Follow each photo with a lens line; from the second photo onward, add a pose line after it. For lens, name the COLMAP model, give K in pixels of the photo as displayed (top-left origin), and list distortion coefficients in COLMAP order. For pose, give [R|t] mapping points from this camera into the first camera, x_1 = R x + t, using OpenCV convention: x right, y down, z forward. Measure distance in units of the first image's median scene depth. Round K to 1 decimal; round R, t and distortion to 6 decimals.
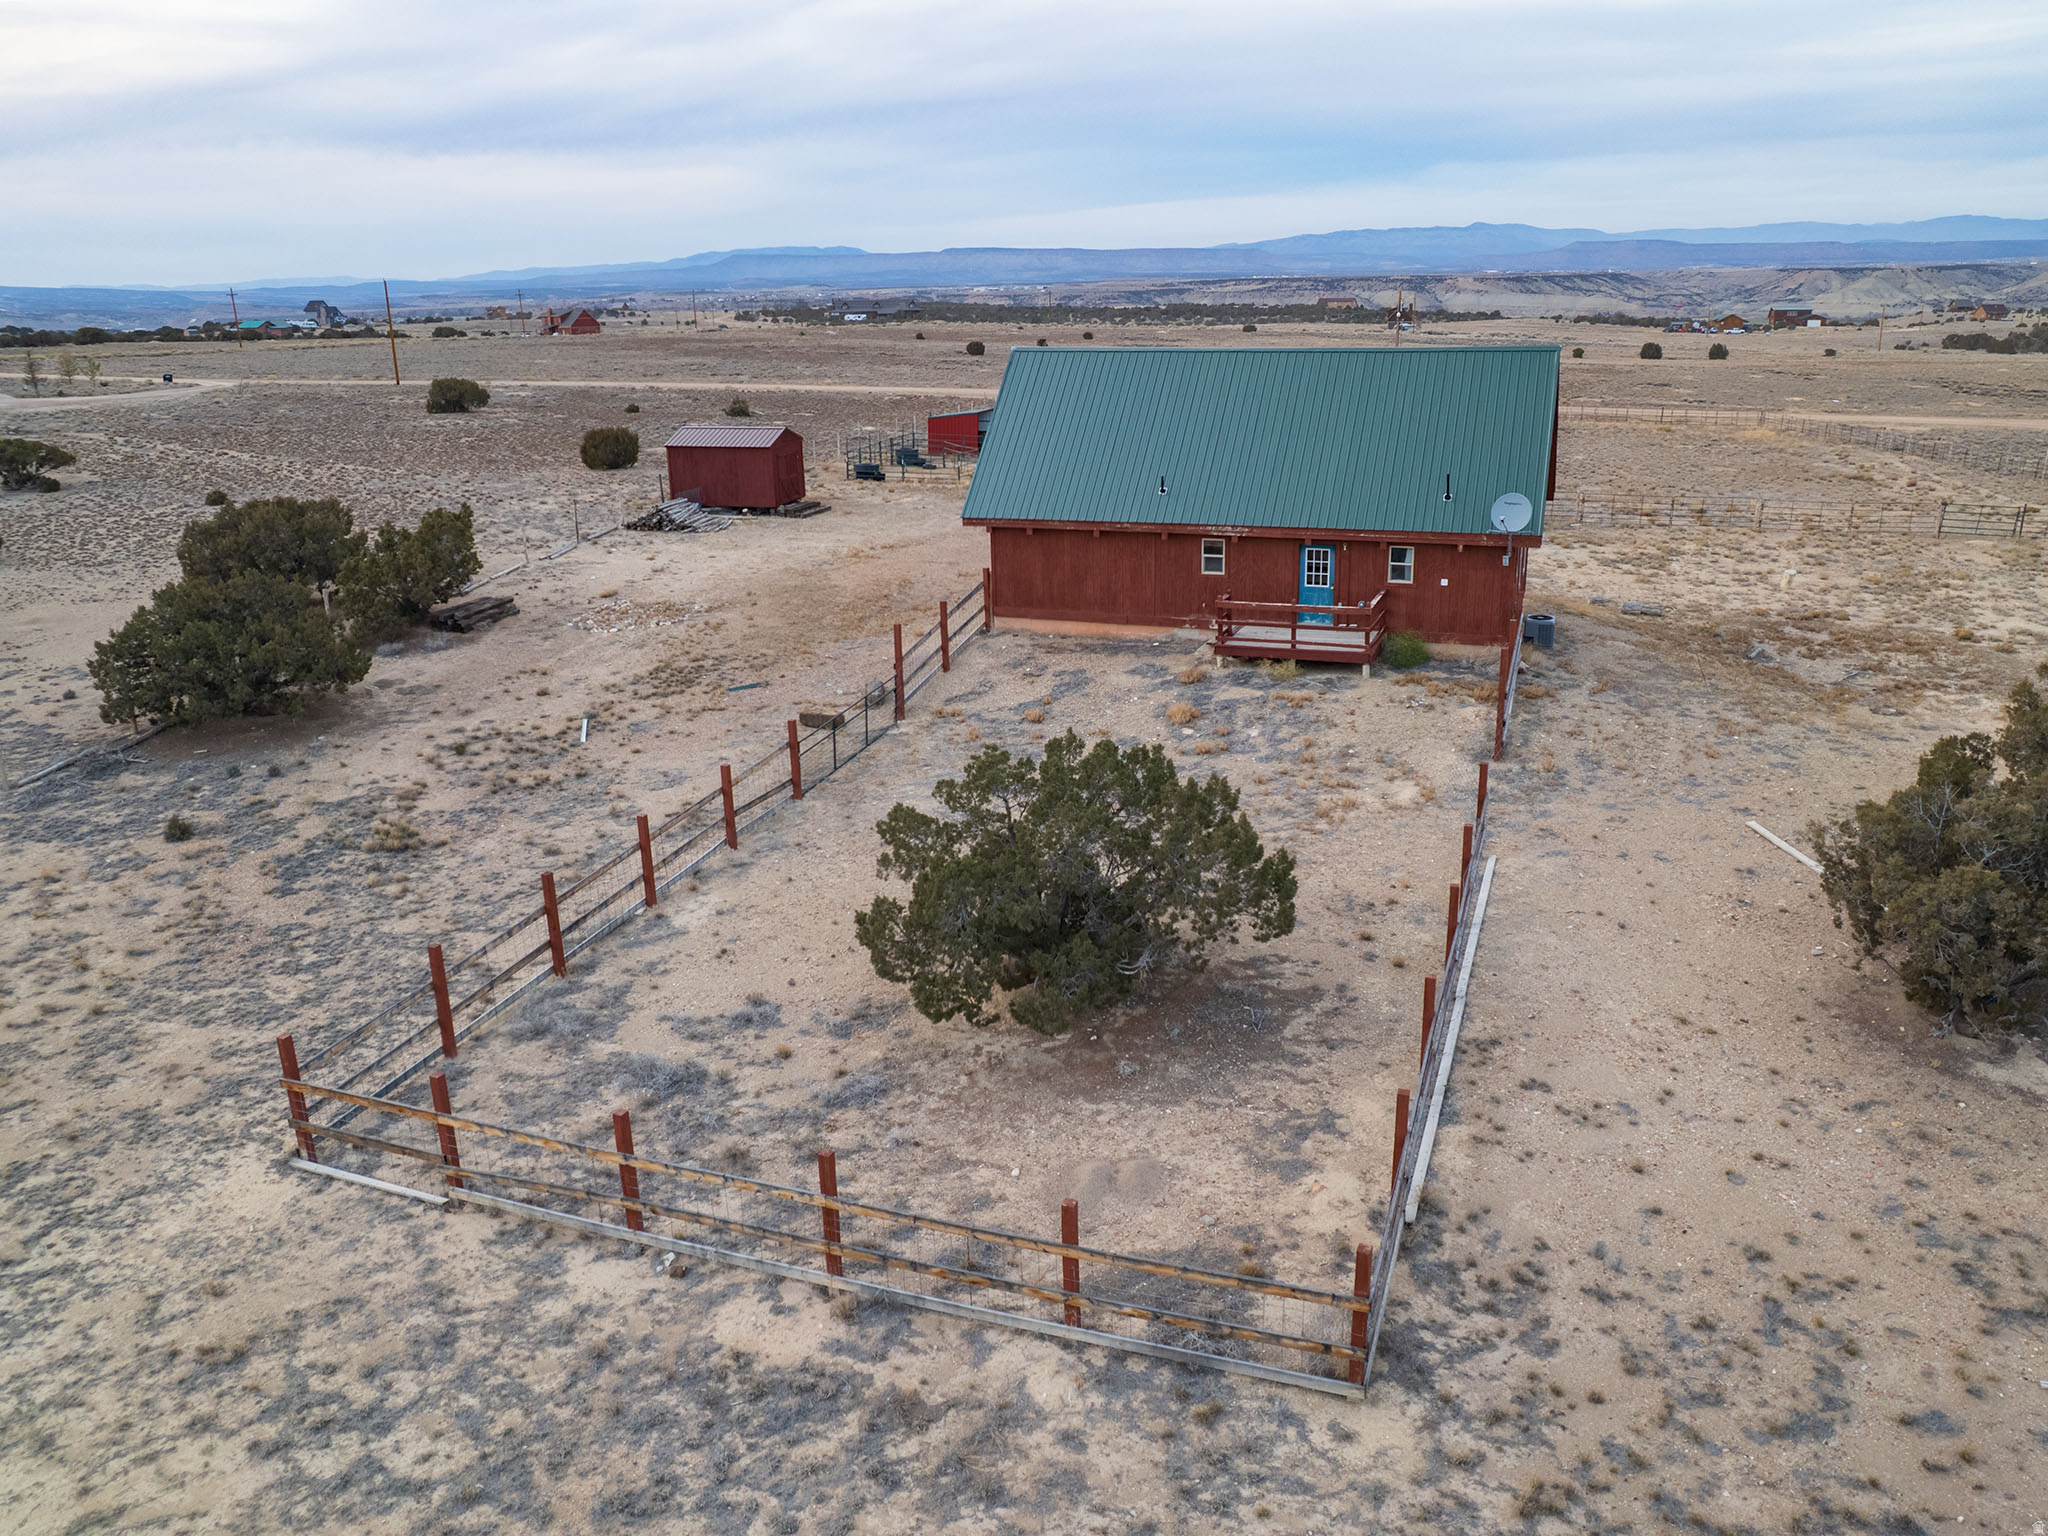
lens RADIAL K [[1513.4, 0, 1024.0], [0, 1513.4, 768.0], [0, 0, 1]] dist [-0.089028, 0.118927]
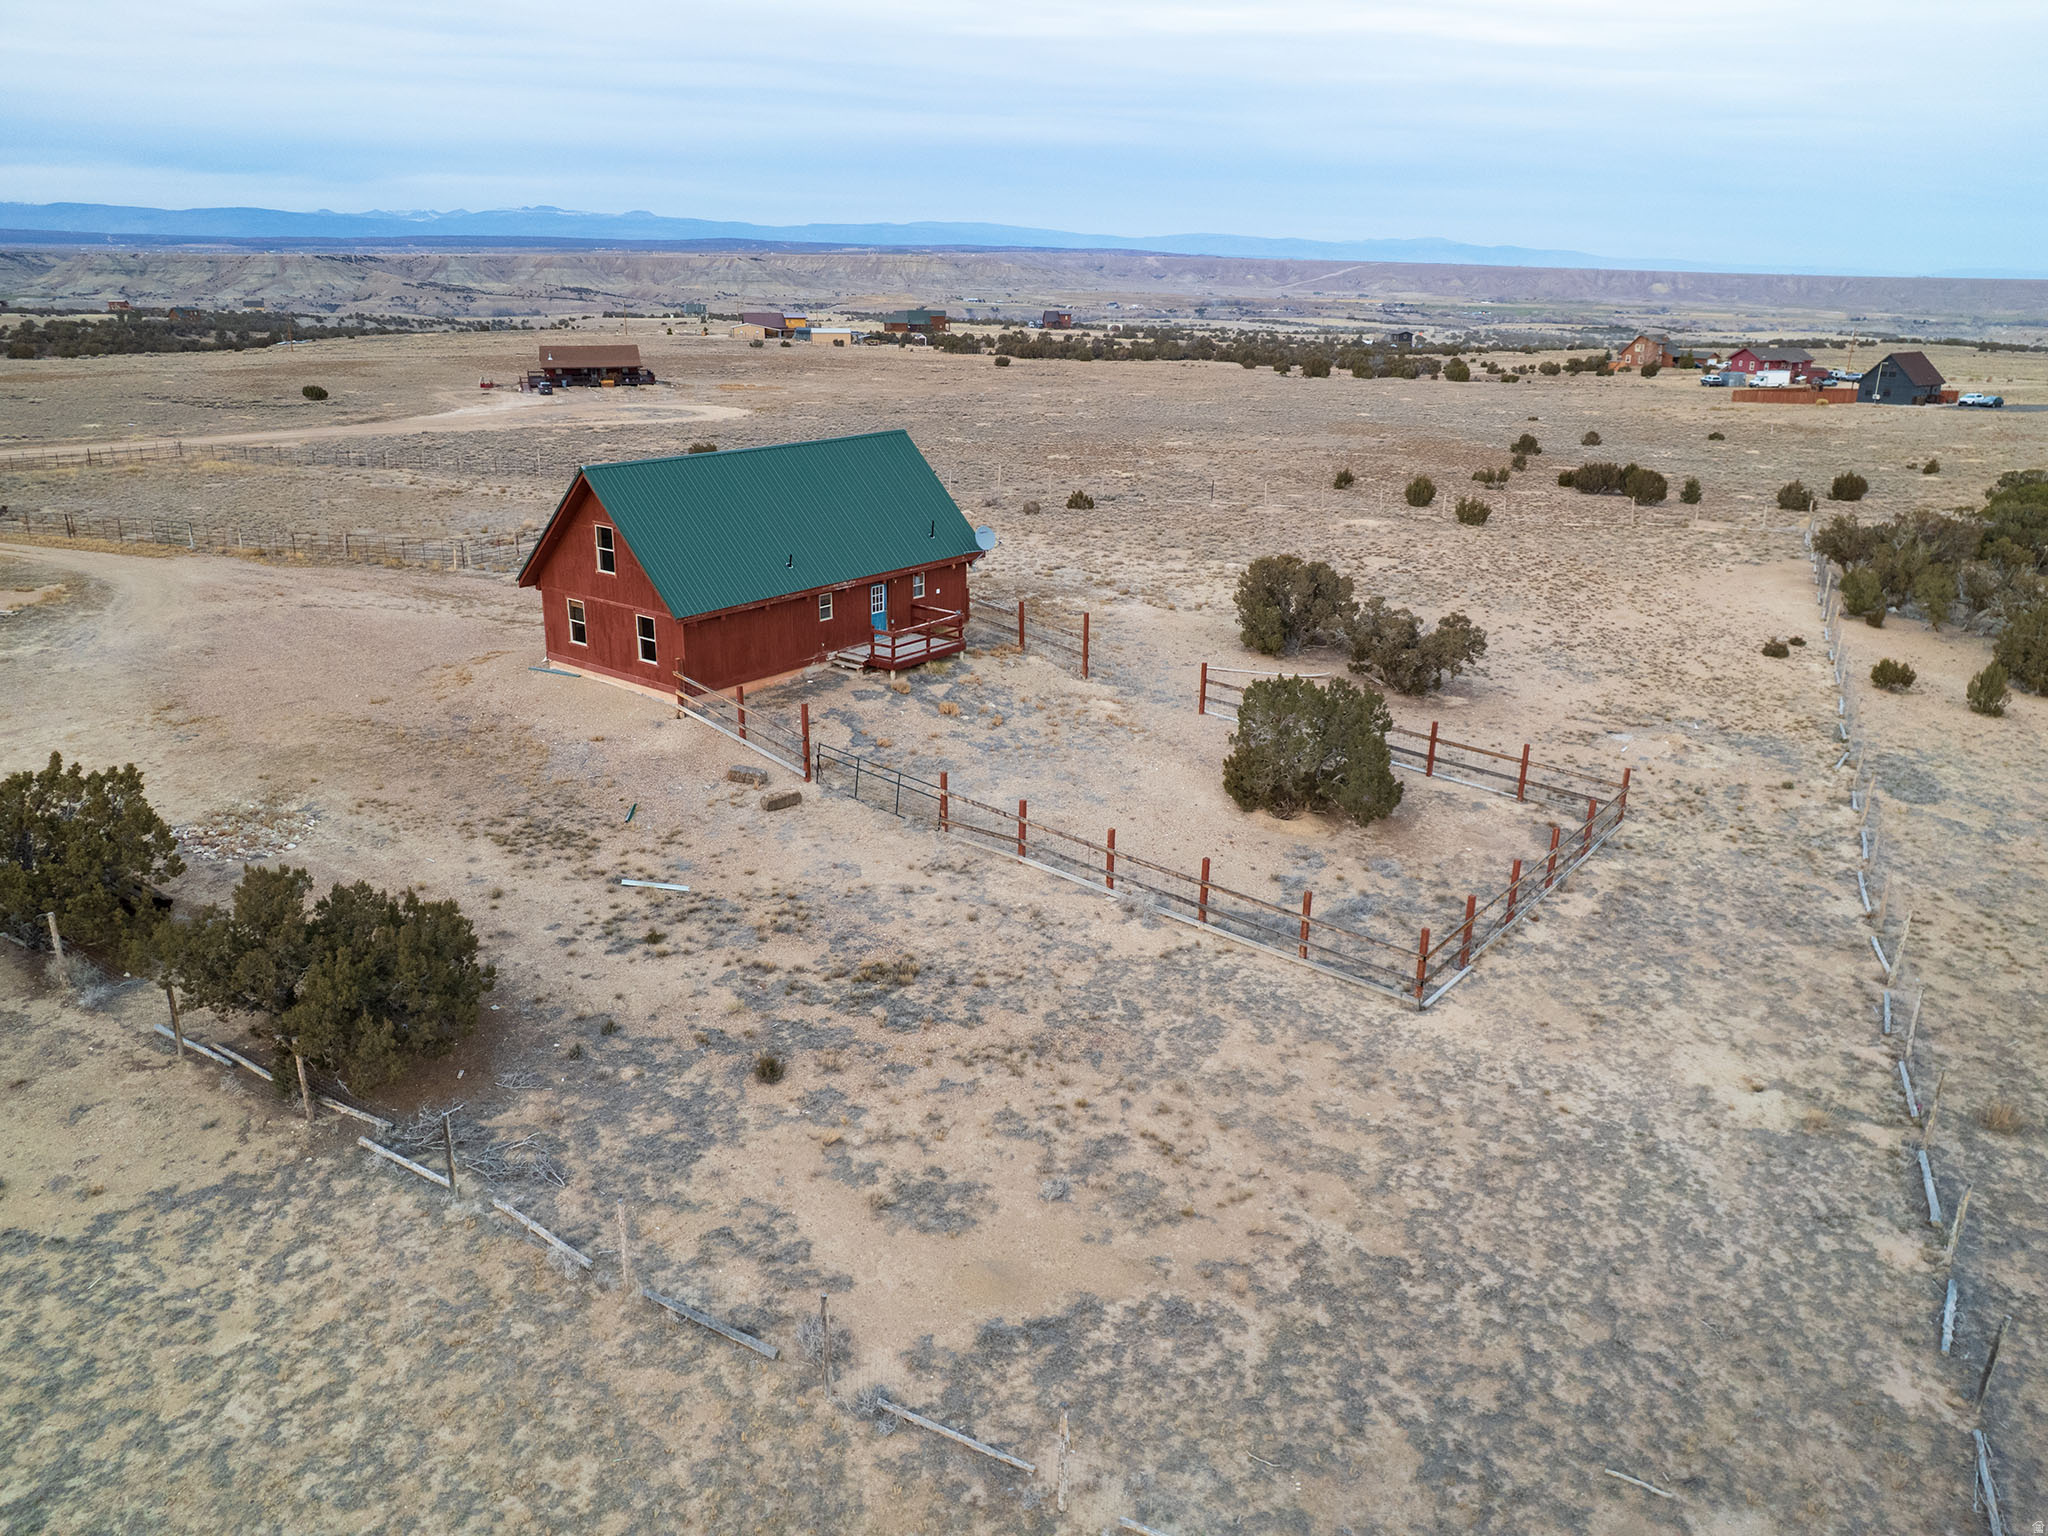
lens RADIAL K [[1513.4, 0, 1024.0], [0, 1513.4, 768.0], [0, 0, 1]] dist [-0.089028, 0.118927]
pose [[0.291773, -0.277274, 0.915417, -1.266823], [0.272582, 0.941478, 0.198287, -0.262044], [-0.916825, 0.191671, 0.350278, 0.482150]]
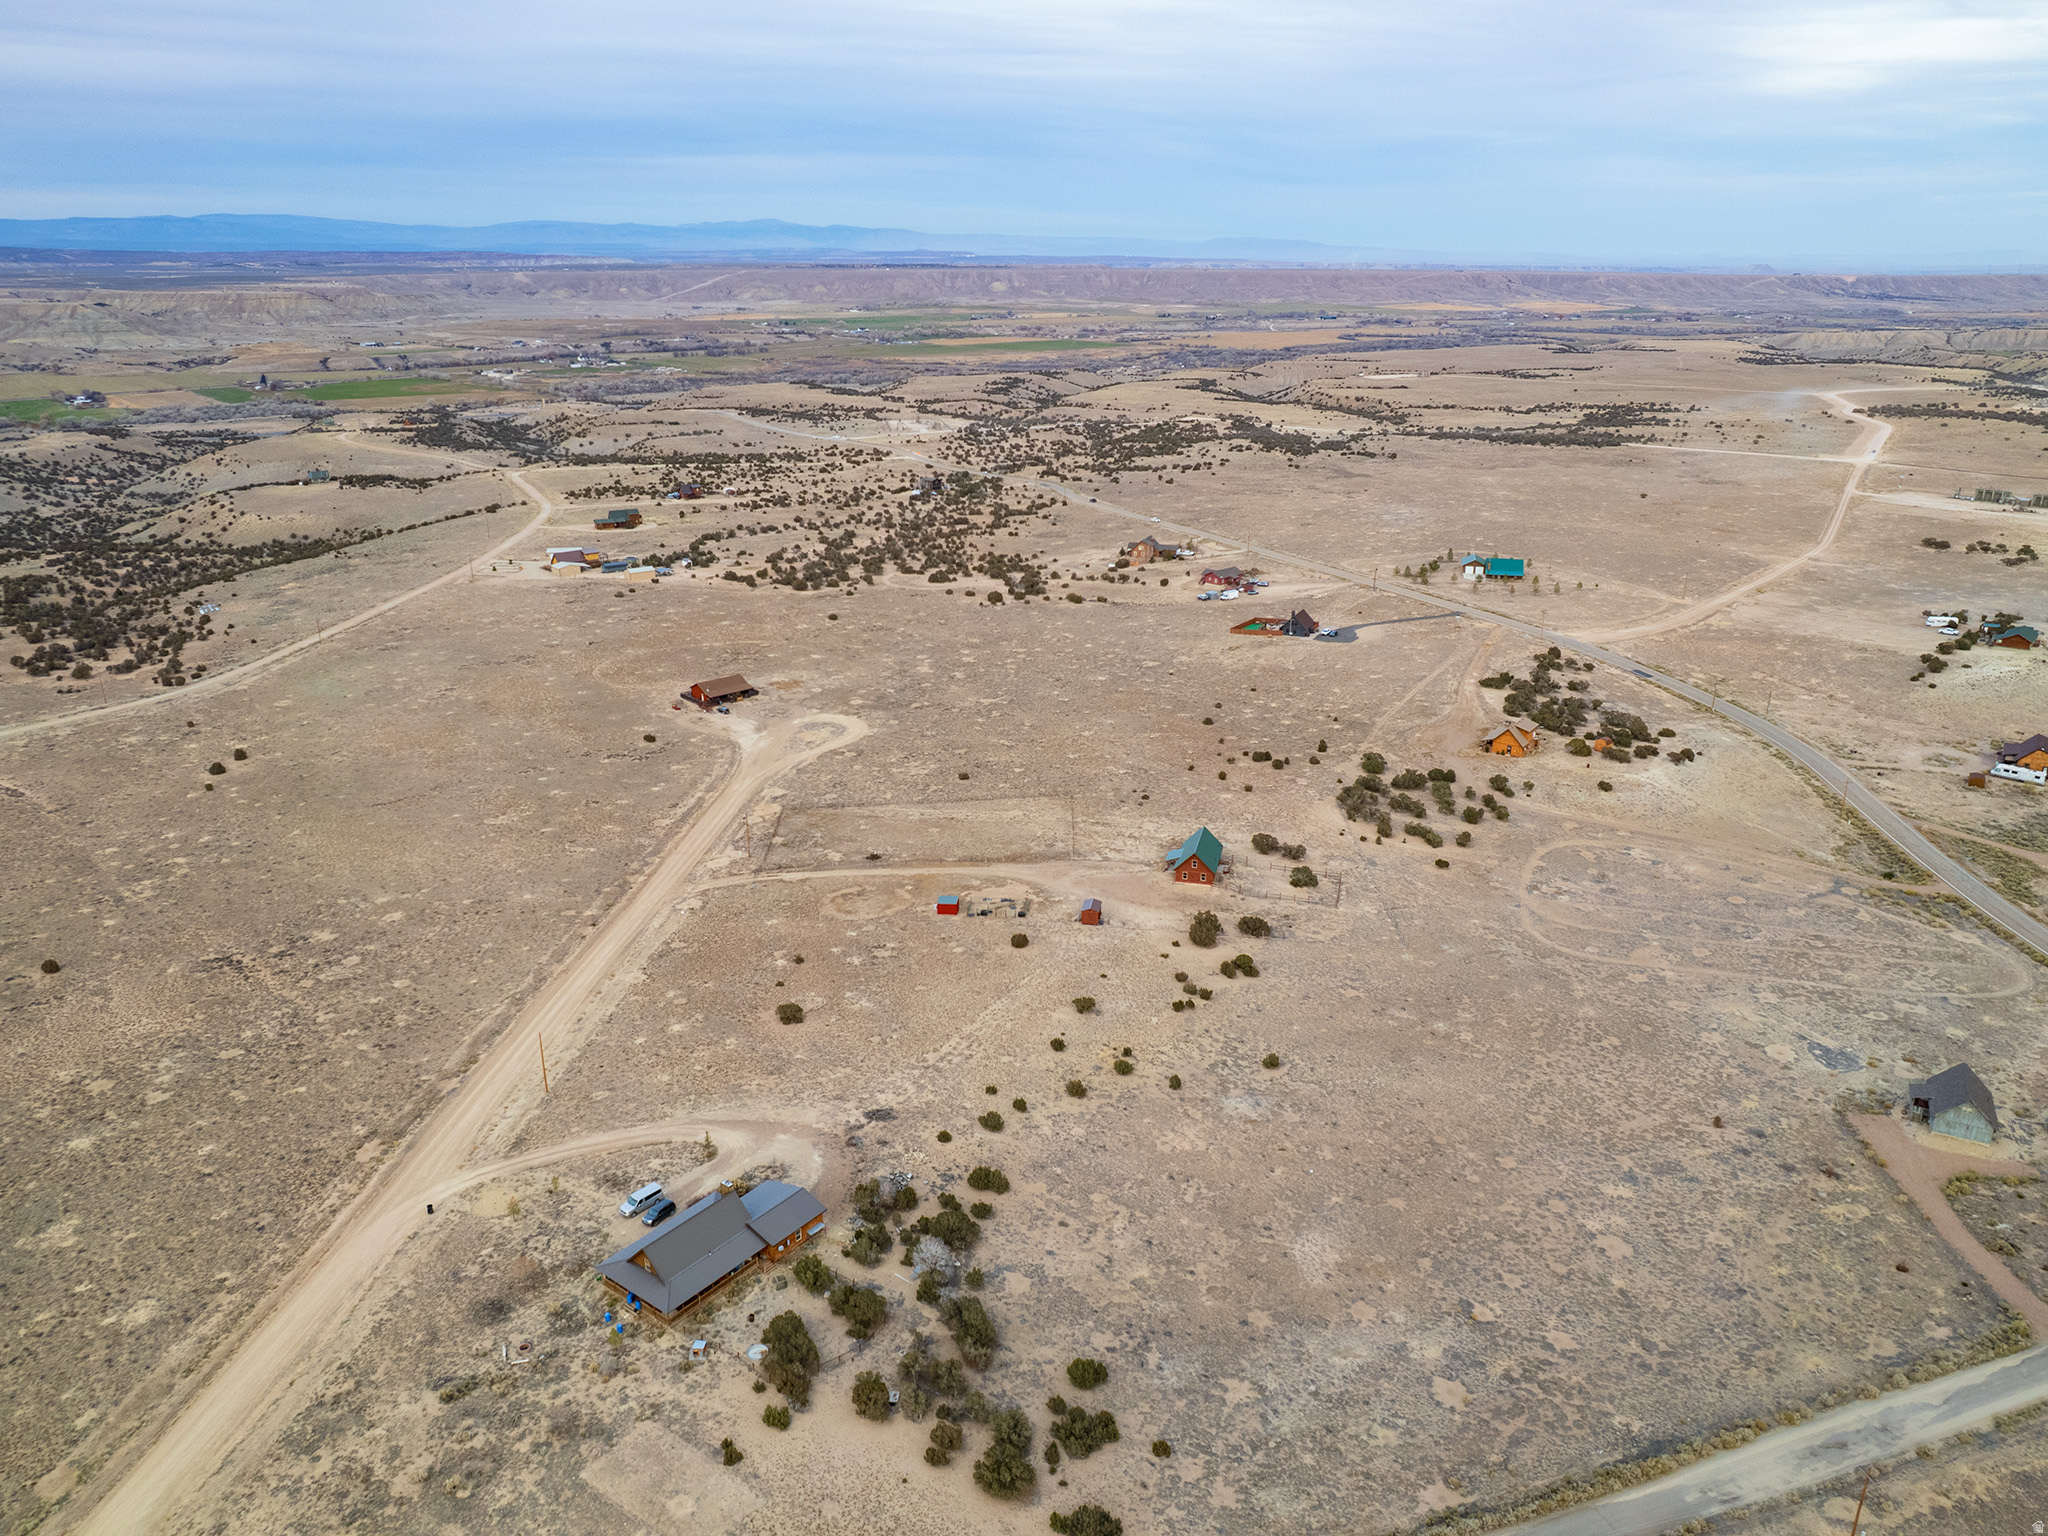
lens RADIAL K [[1513.4, 0, 1024.0], [0, 1513.4, 768.0], [0, 0, 1]] dist [-0.089028, 0.118927]
pose [[-0.114948, -0.298483, 0.947468, -8.326918], [0.316985, 0.892905, 0.319751, -4.032532], [-0.941439, 0.337087, -0.008023, 2.162957]]
